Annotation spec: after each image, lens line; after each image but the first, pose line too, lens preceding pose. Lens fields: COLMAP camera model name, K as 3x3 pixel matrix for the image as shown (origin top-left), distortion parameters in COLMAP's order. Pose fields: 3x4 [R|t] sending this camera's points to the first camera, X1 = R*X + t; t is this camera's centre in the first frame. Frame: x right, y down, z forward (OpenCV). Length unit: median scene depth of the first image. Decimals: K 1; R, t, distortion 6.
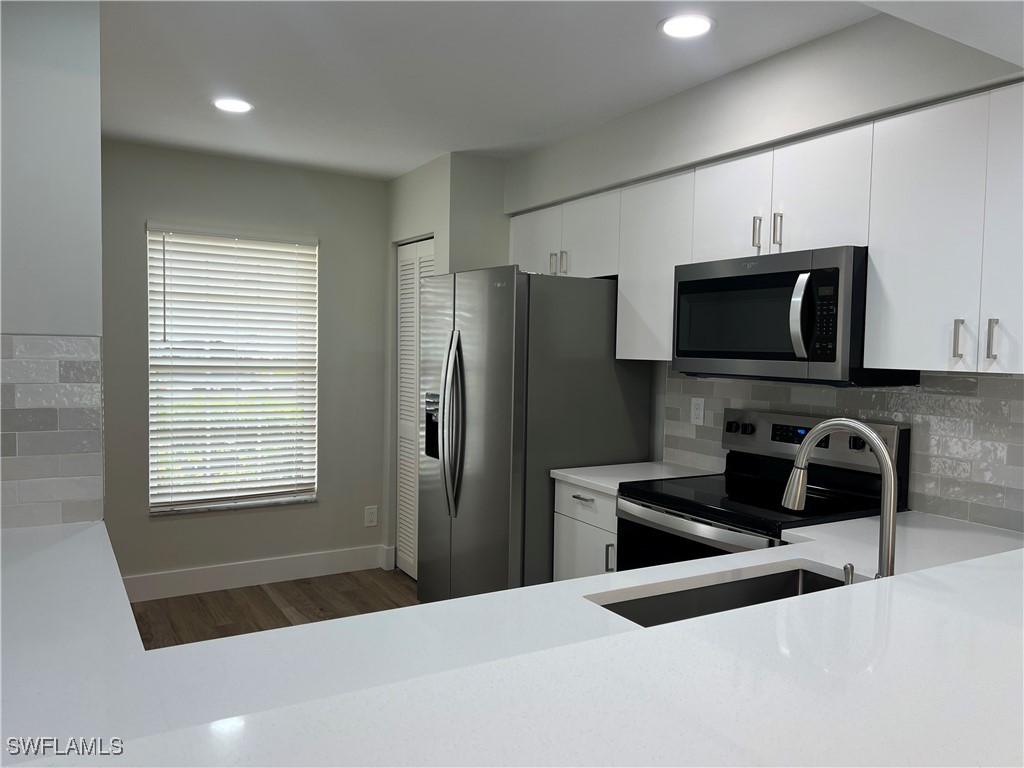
lens RADIAL K [[756.5, 0, 509.7], [0, 756.5, 392.9], [0, 0, 1]] dist [0.059613, -0.064768]
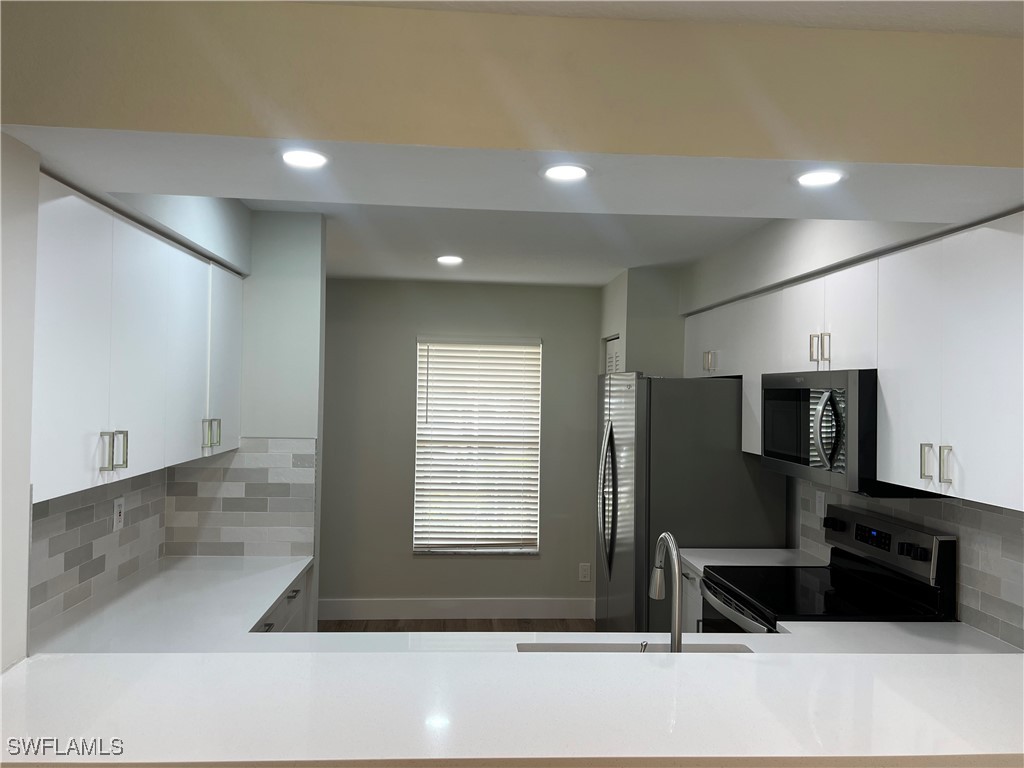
lens RADIAL K [[756.5, 0, 517.7], [0, 756.5, 377.1], [0, 0, 1]] dist [0.059613, -0.064768]
pose [[0.892200, -0.011710, -0.451489, 0.295835], [-0.026887, 0.996514, -0.078979, -0.046899], [0.450839, 0.082604, 0.888775, -0.119790]]
